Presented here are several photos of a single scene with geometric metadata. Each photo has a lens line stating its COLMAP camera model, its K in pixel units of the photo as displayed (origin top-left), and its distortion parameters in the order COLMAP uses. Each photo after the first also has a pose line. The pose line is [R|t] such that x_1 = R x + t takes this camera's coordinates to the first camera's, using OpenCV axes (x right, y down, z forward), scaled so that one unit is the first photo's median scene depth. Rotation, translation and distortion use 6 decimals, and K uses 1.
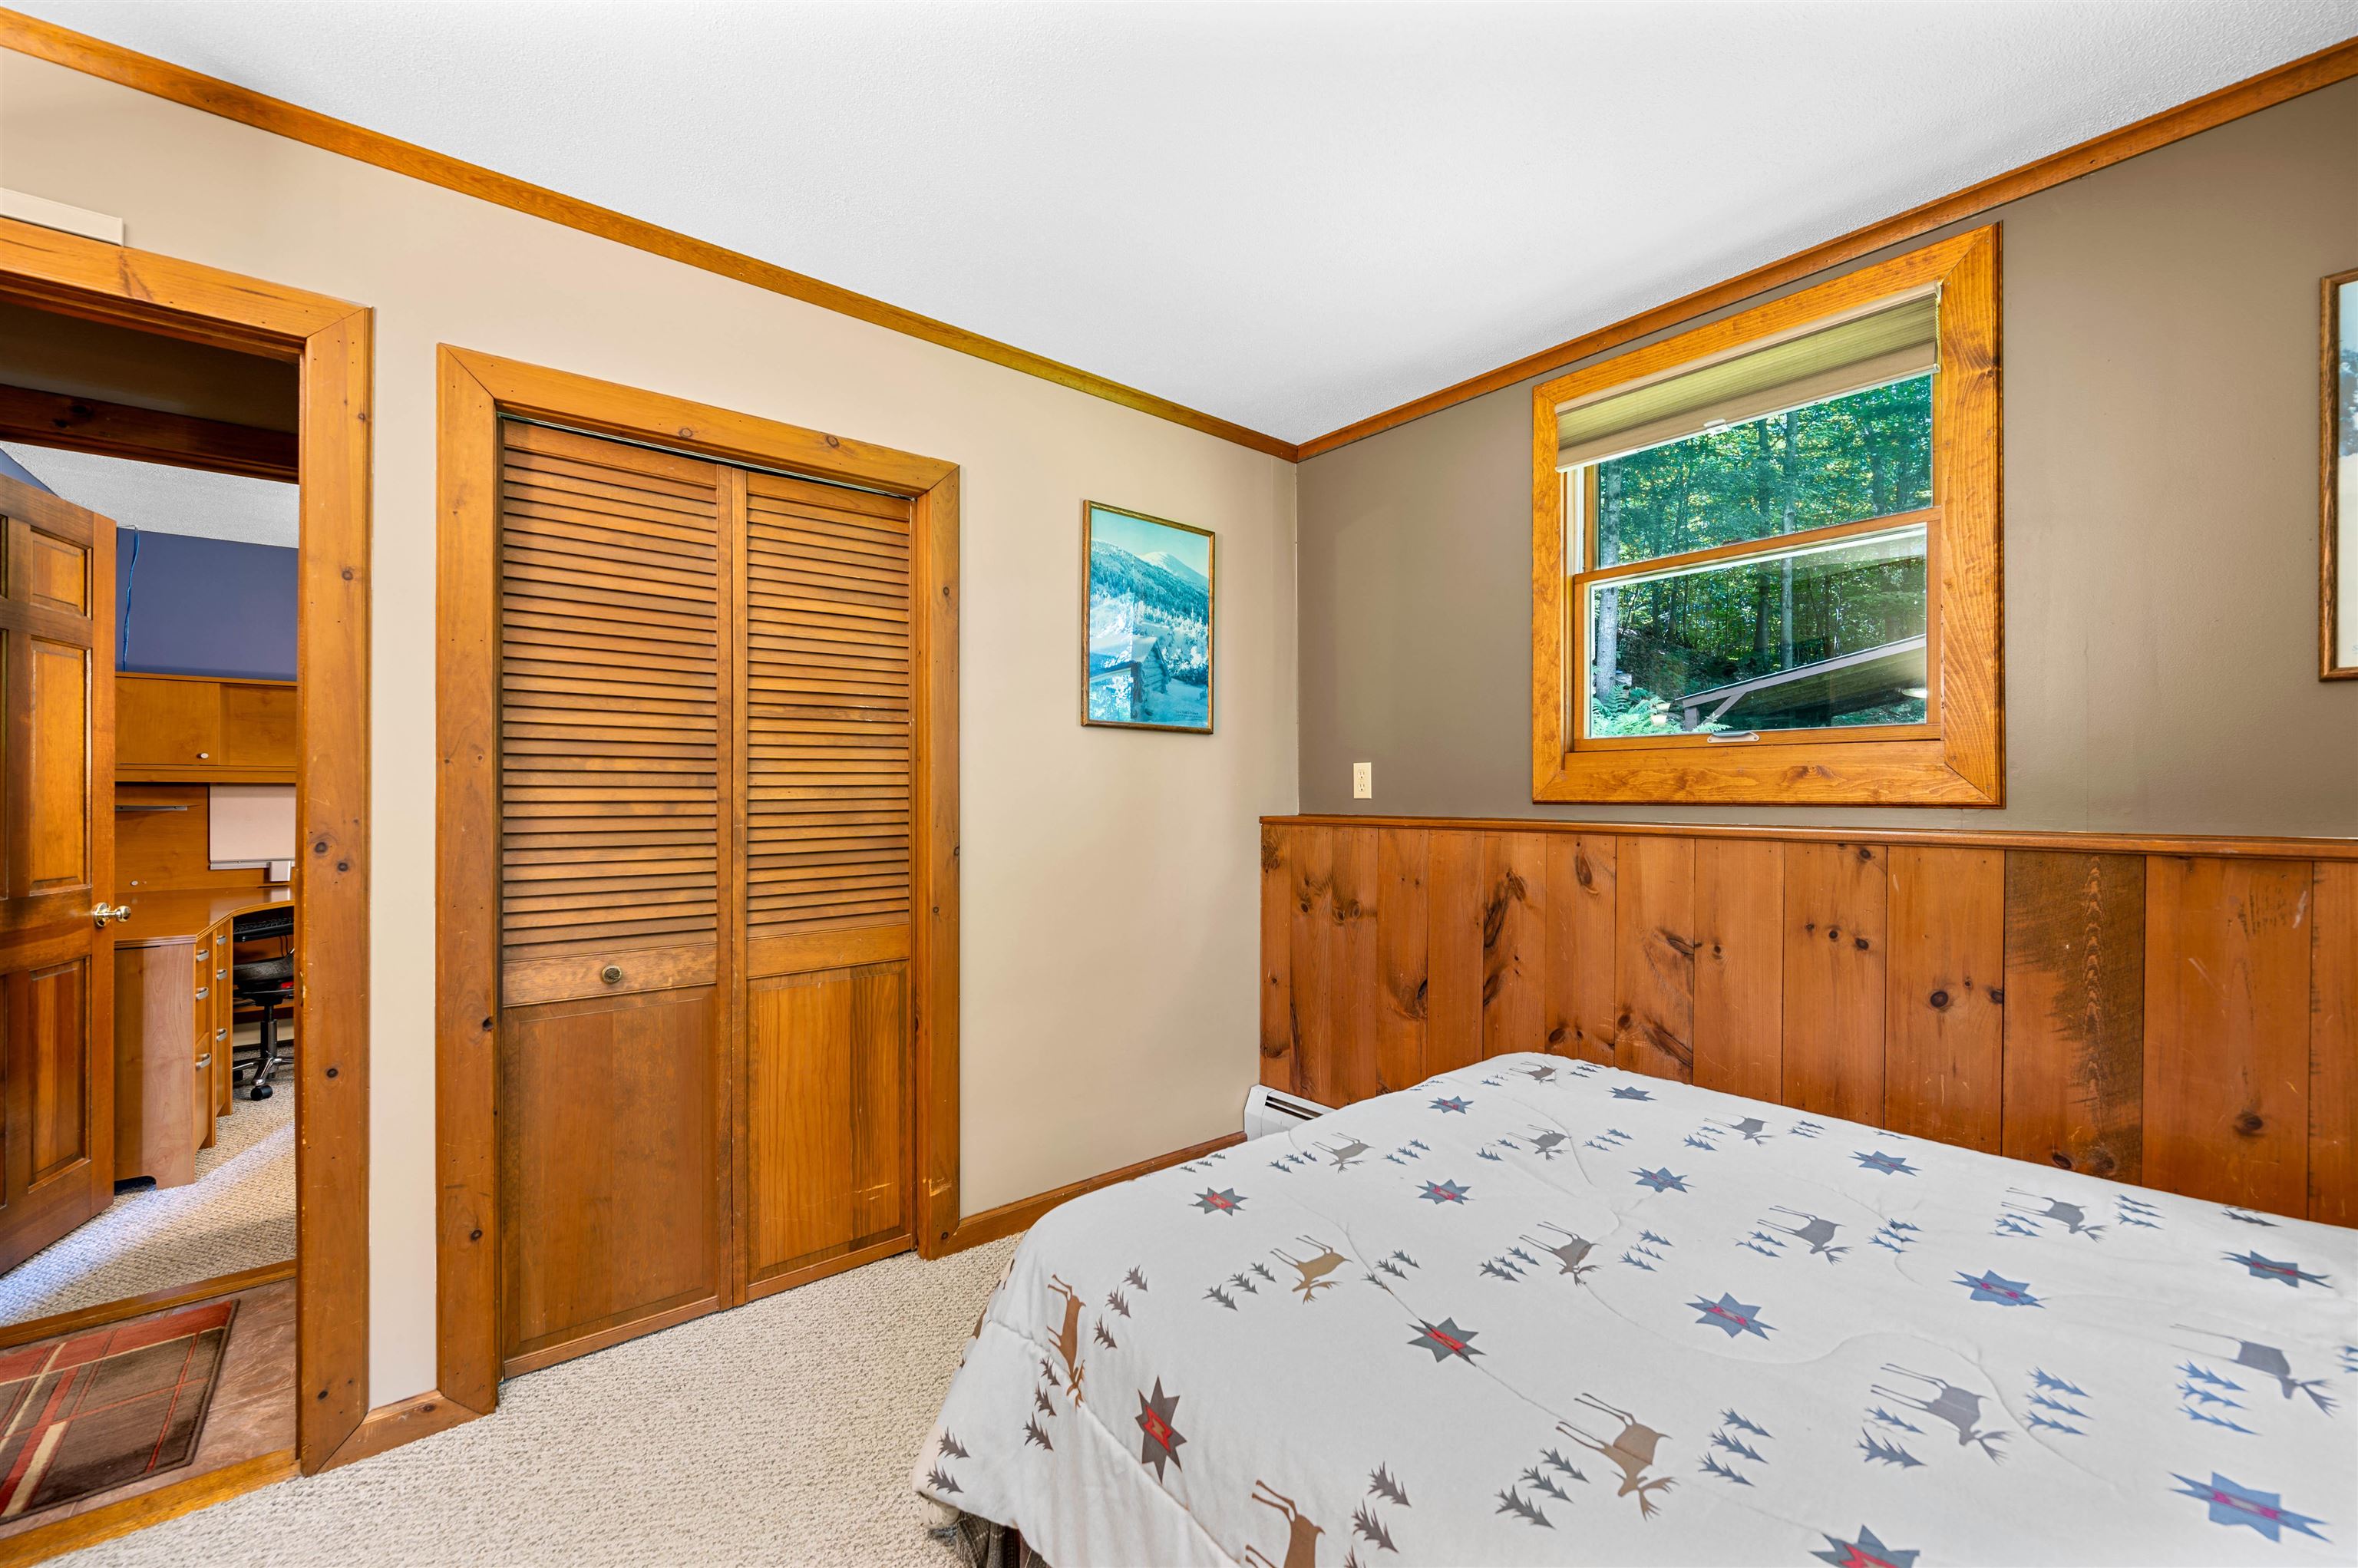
lens RADIAL K [[942.1, 0, 1184.4], [0, 942.1, 796.3], [0, 0, 1]] dist [-0.000138, -0.000132]
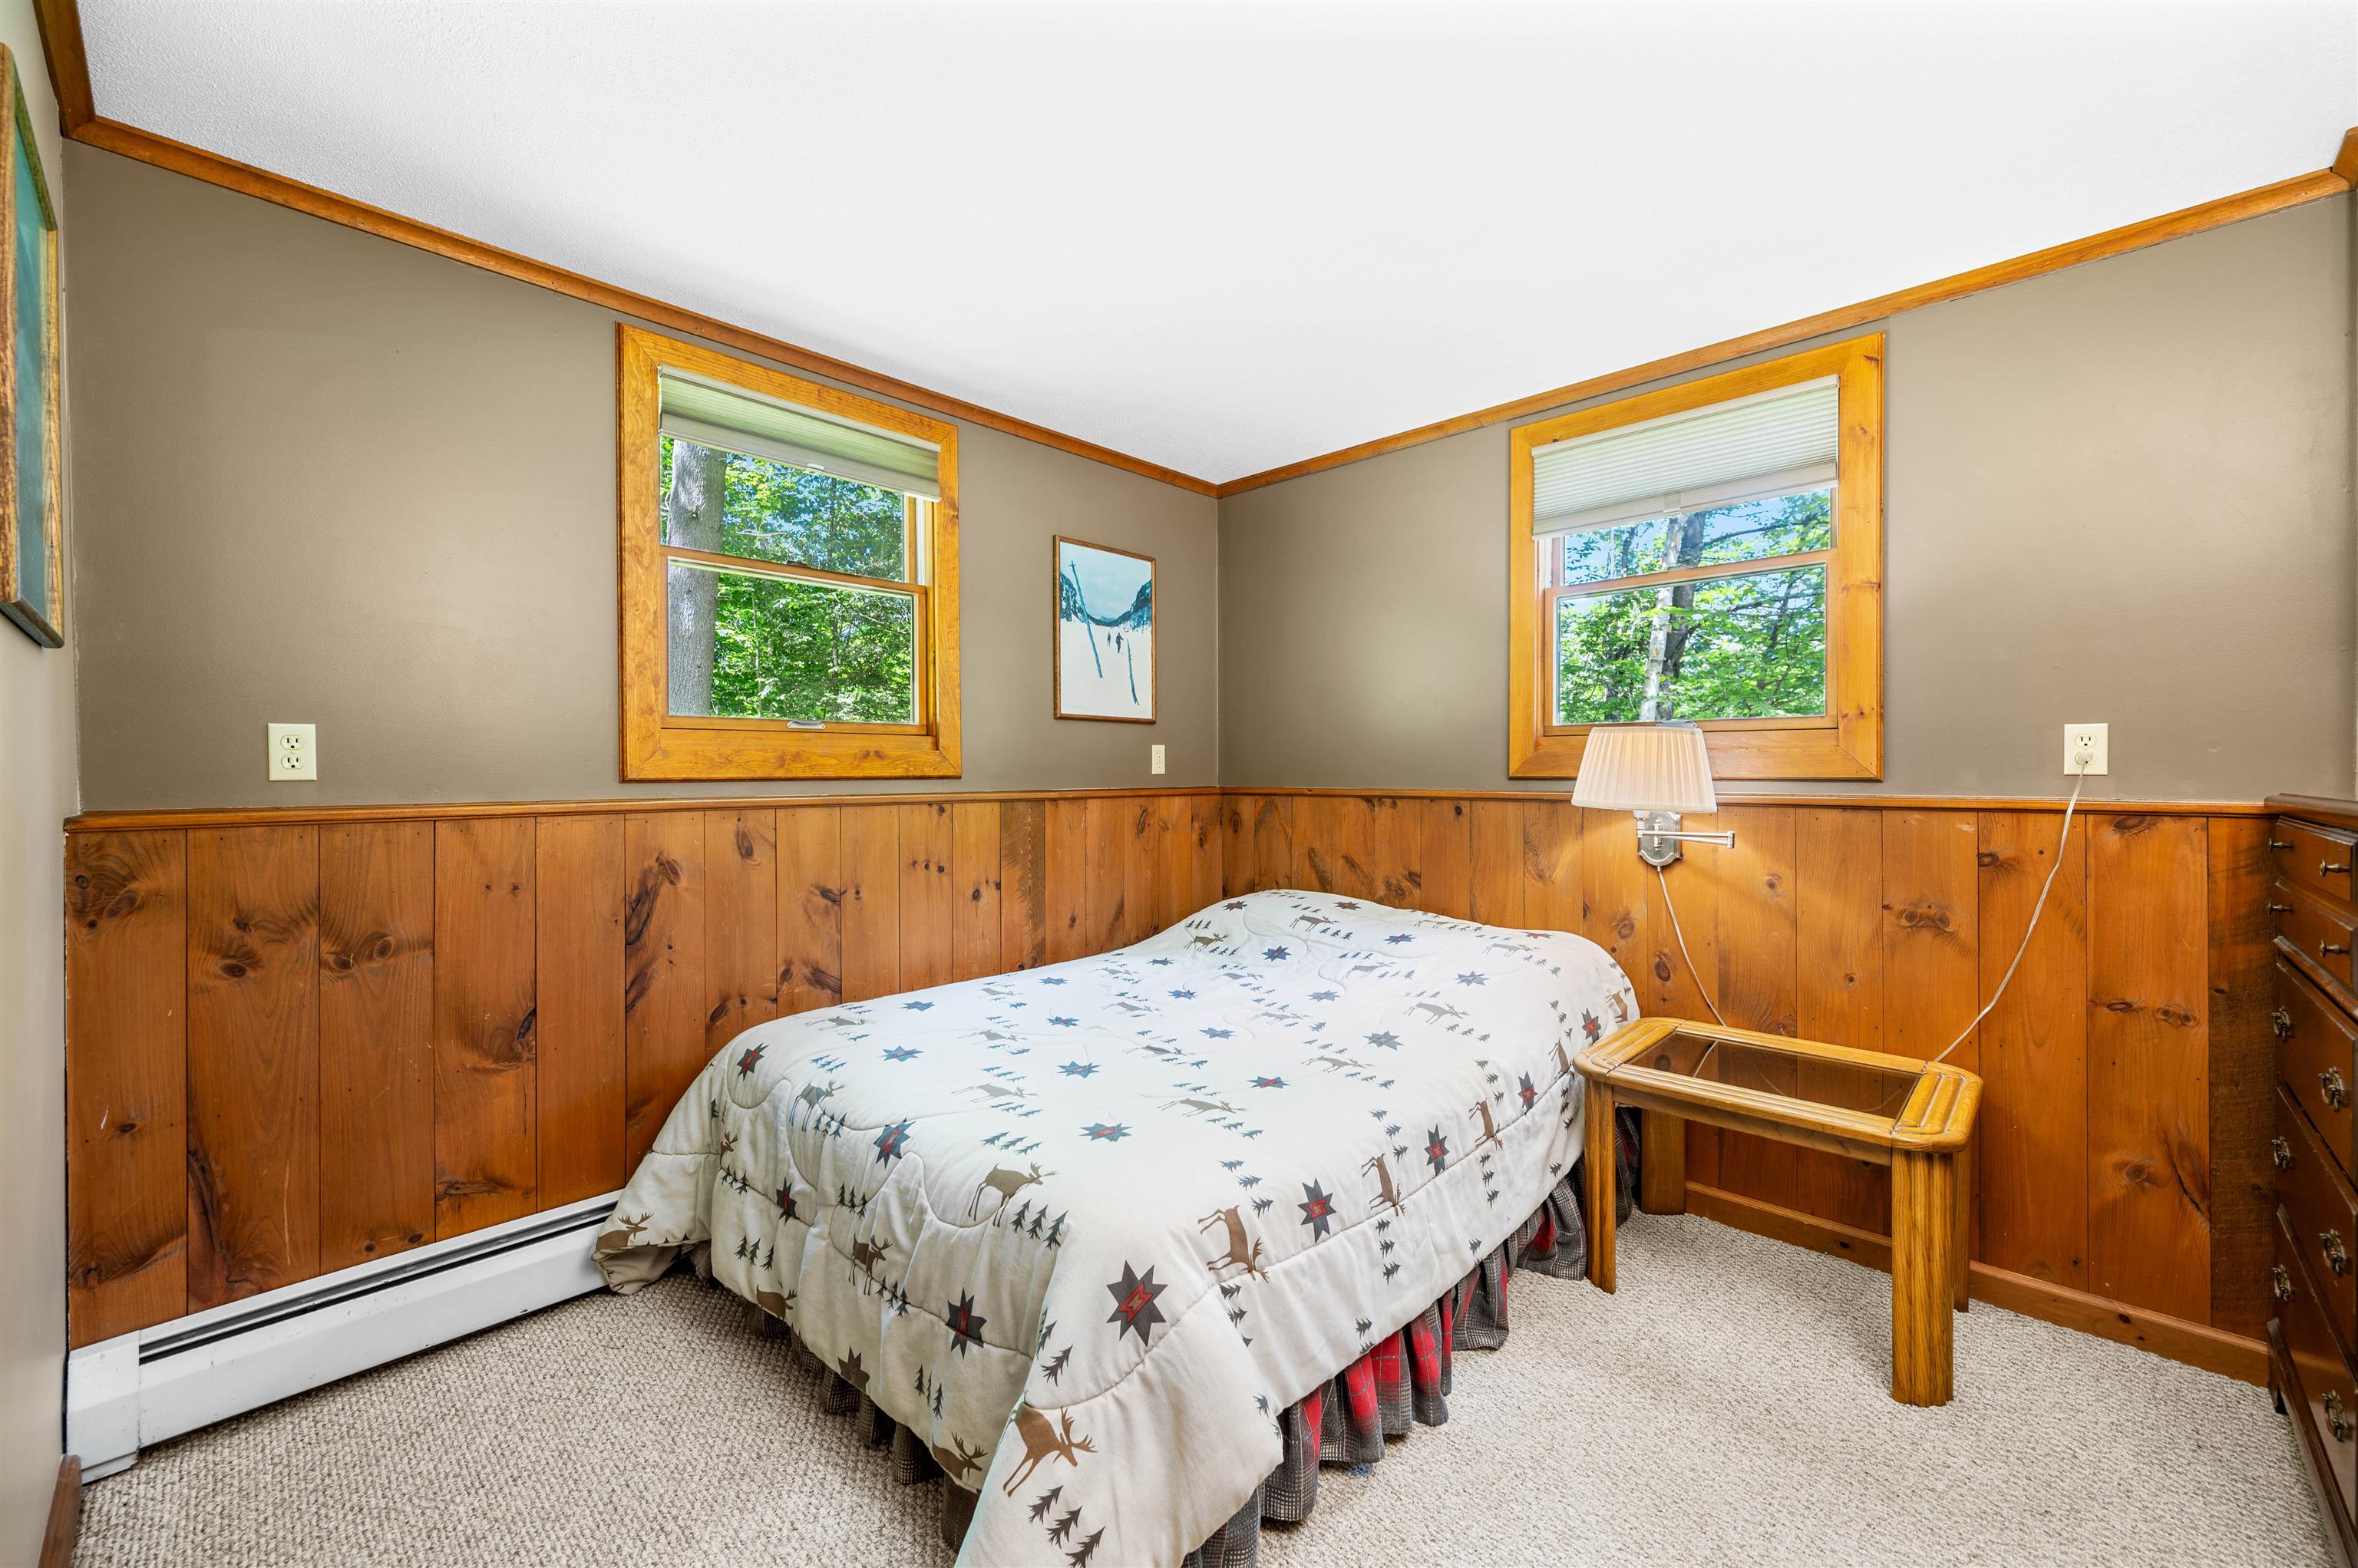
lens RADIAL K [[927.6, 0, 1175.1], [0, 927.6, 788.3], [0, 0, 1]] dist [-0.000428, 0.000097]
pose [[-0.103733, -0.016734, 0.994464, -0.679569], [0.010815, 0.999780, 0.017952, 0.003688], [-0.994546, 0.012617, -0.103529, 0.661476]]
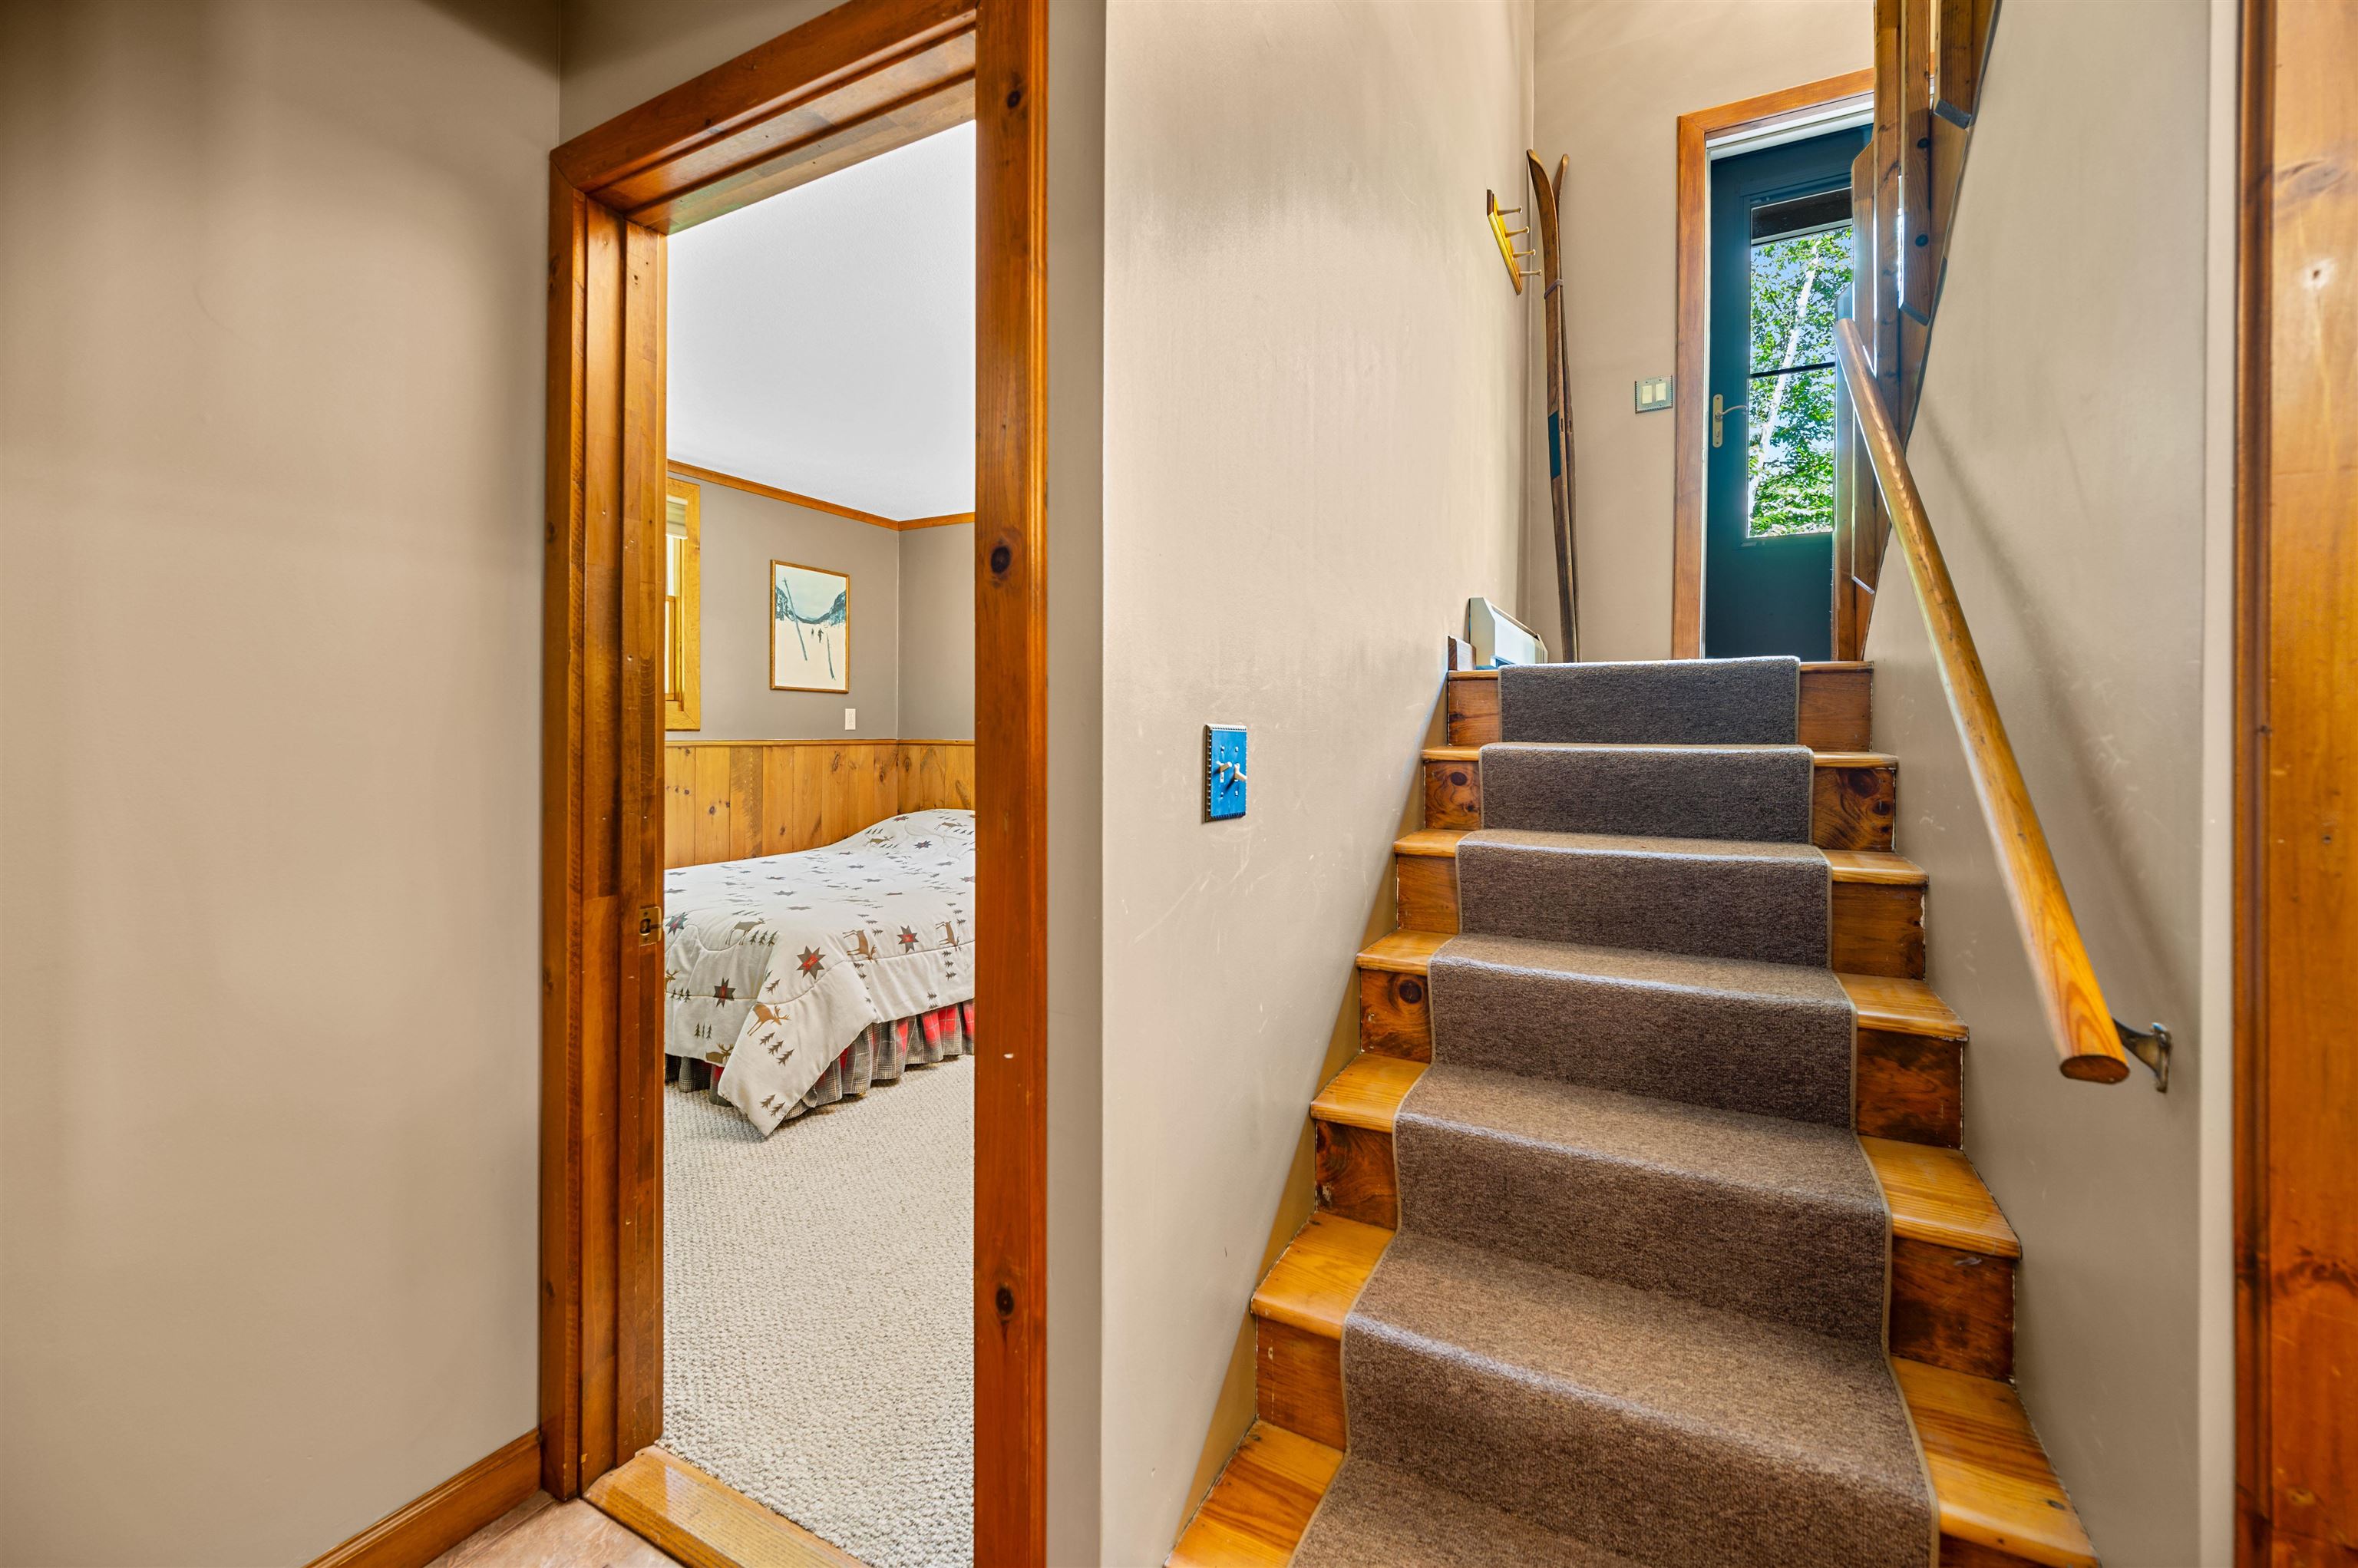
lens RADIAL K [[951.9, 0, 1179.0], [0, 951.9, 739.4], [0, 0, 1]] dist [-0.000003, -0.000373]
pose [[-0.376129, -0.009155, 0.926522, -1.533464], [0.000664, 0.999948, 0.010150, 0.008565], [-0.926567, 0.004433, -0.376103, 0.651947]]
